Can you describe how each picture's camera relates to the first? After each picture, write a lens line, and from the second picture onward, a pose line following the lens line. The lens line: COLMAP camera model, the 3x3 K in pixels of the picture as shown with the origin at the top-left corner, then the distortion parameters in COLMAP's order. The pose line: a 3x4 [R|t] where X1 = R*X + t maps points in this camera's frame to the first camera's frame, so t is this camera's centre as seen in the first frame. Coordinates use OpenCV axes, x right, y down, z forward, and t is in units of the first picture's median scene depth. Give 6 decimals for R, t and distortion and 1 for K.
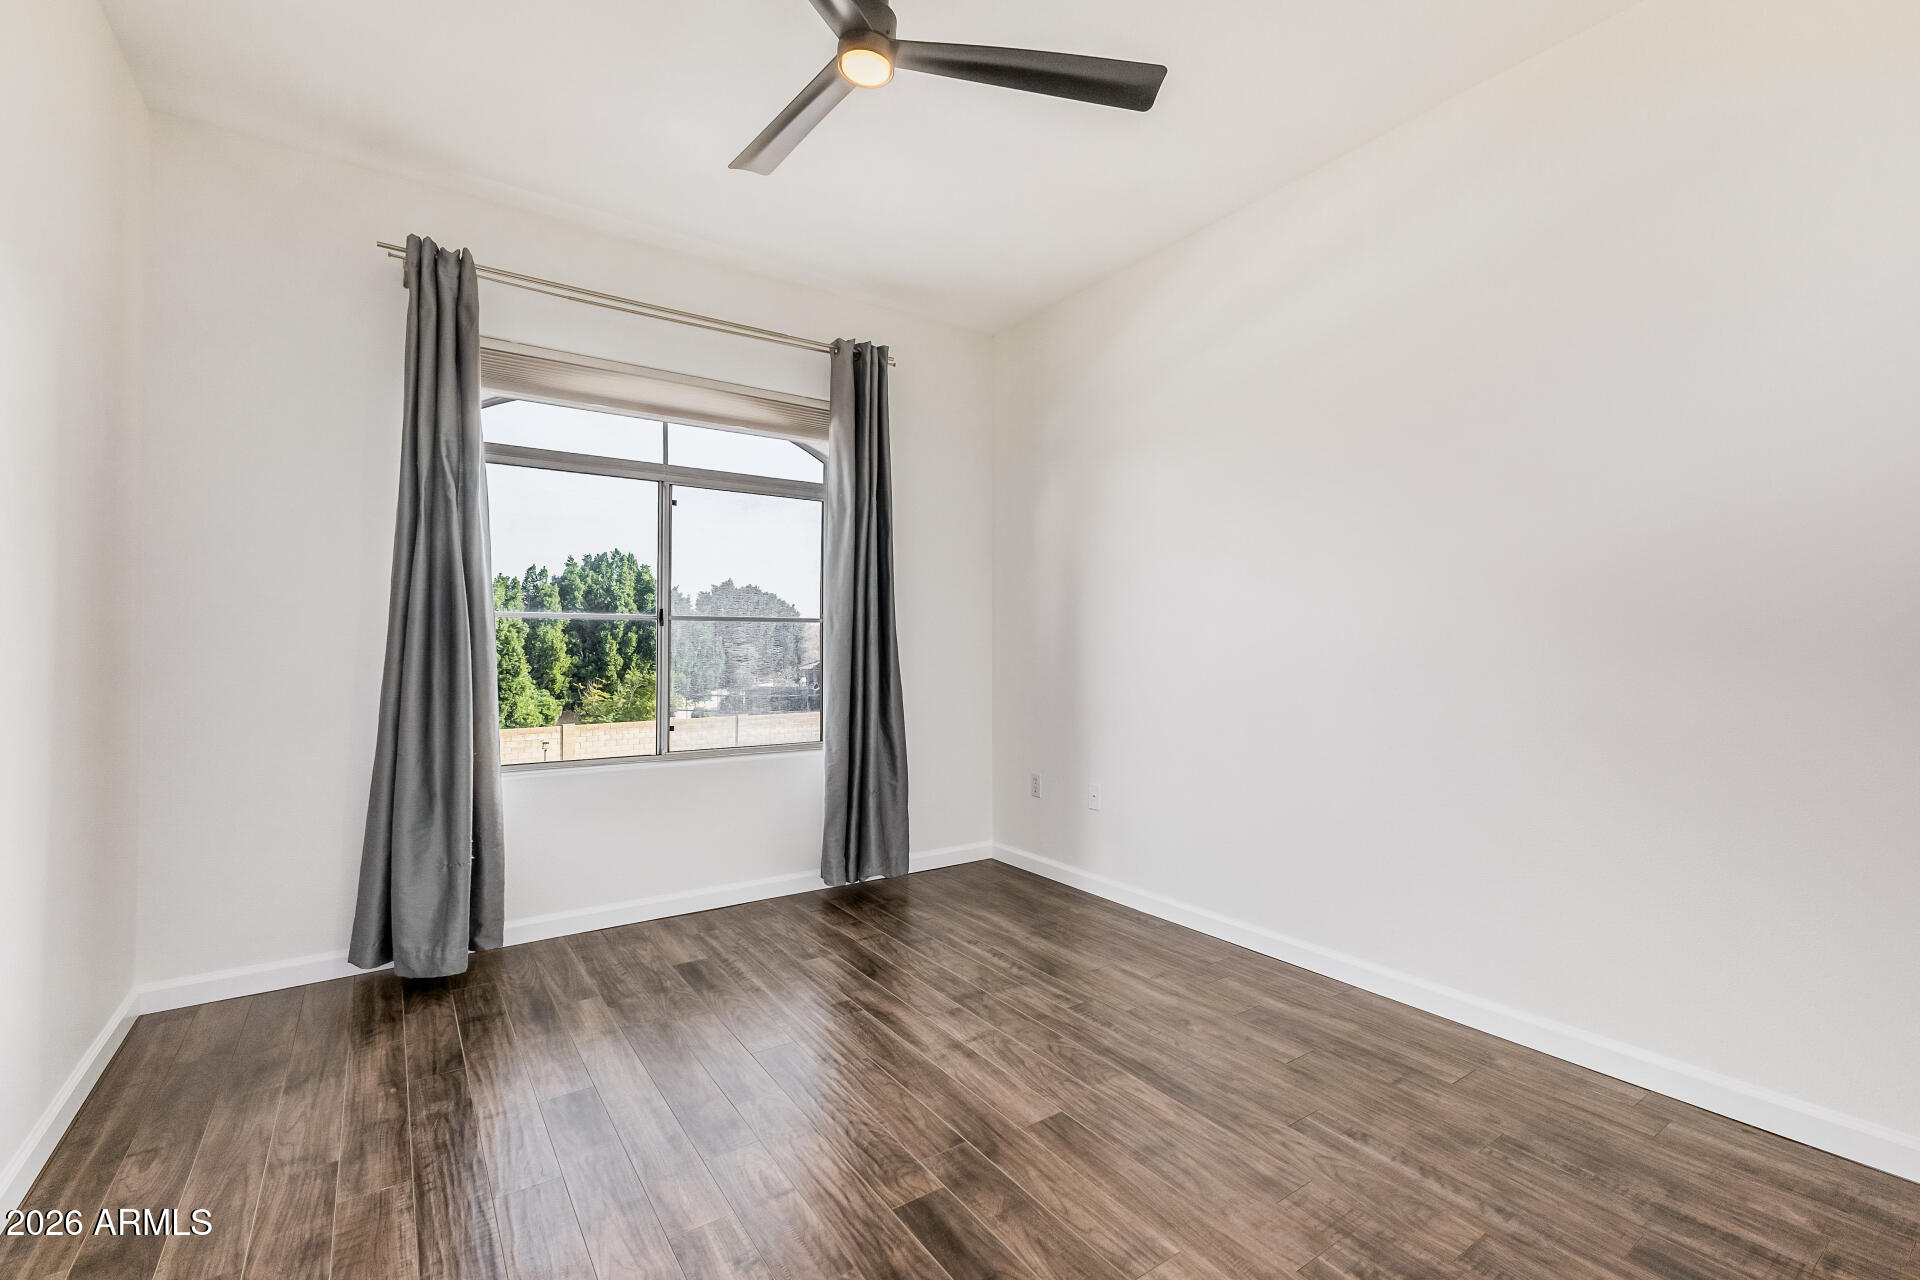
lens RADIAL K [[834.5, 0, 960.1], [0, 834.5, 638.9], [0, 0, 1]] dist [-0.000824, -0.000135]
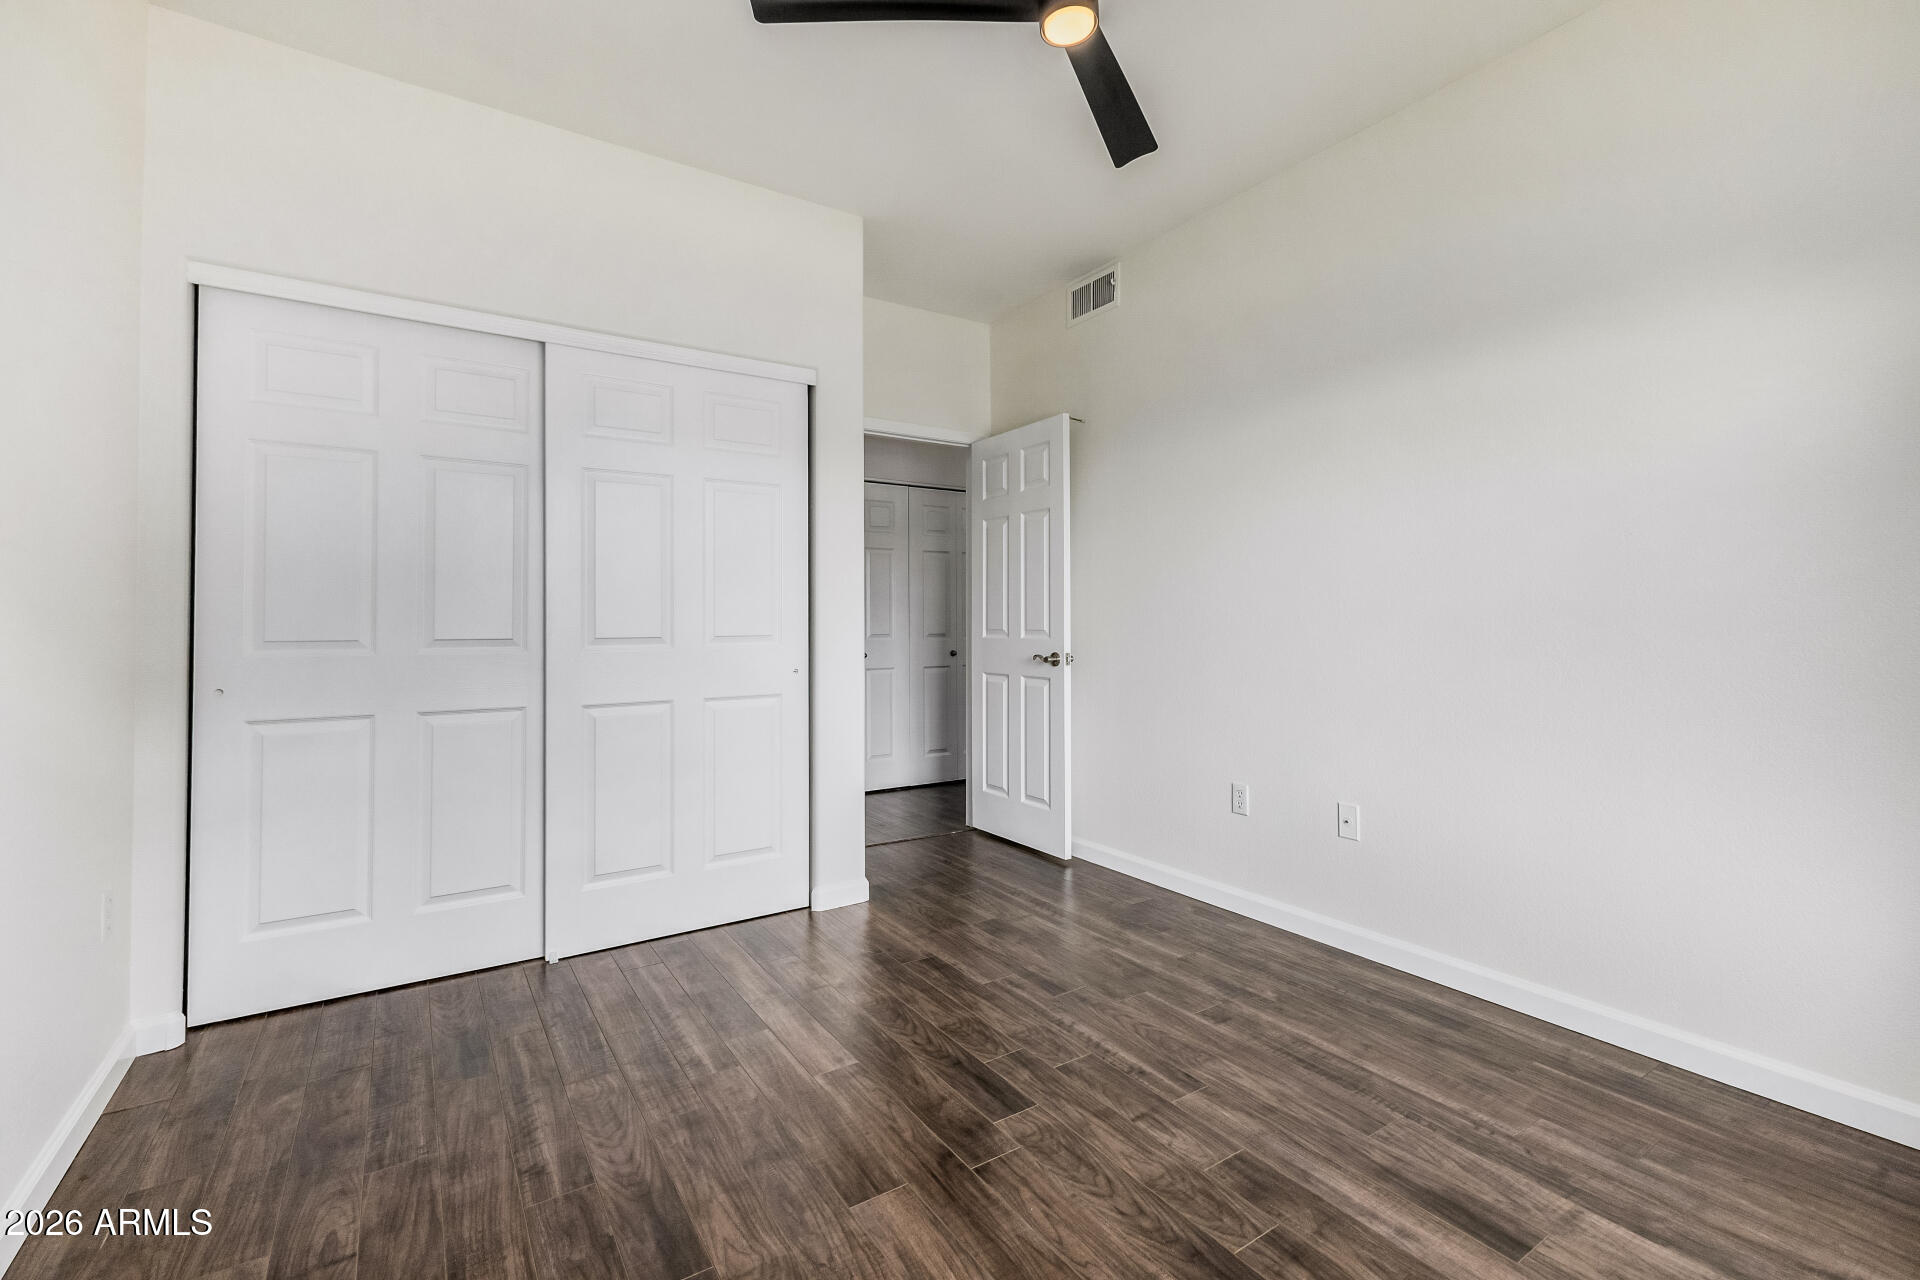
lens RADIAL K [[834.5, 0, 959.9], [0, 834.5, 630.7], [0, 0, 1]] dist [-0.000824, -0.000135]
pose [[-0.999756, 0.006440, 0.021151, -0.002391], [0.006486, 0.999977, 0.002116, 0.018743], [-0.021137, 0.002252, -0.999774, 1.987367]]
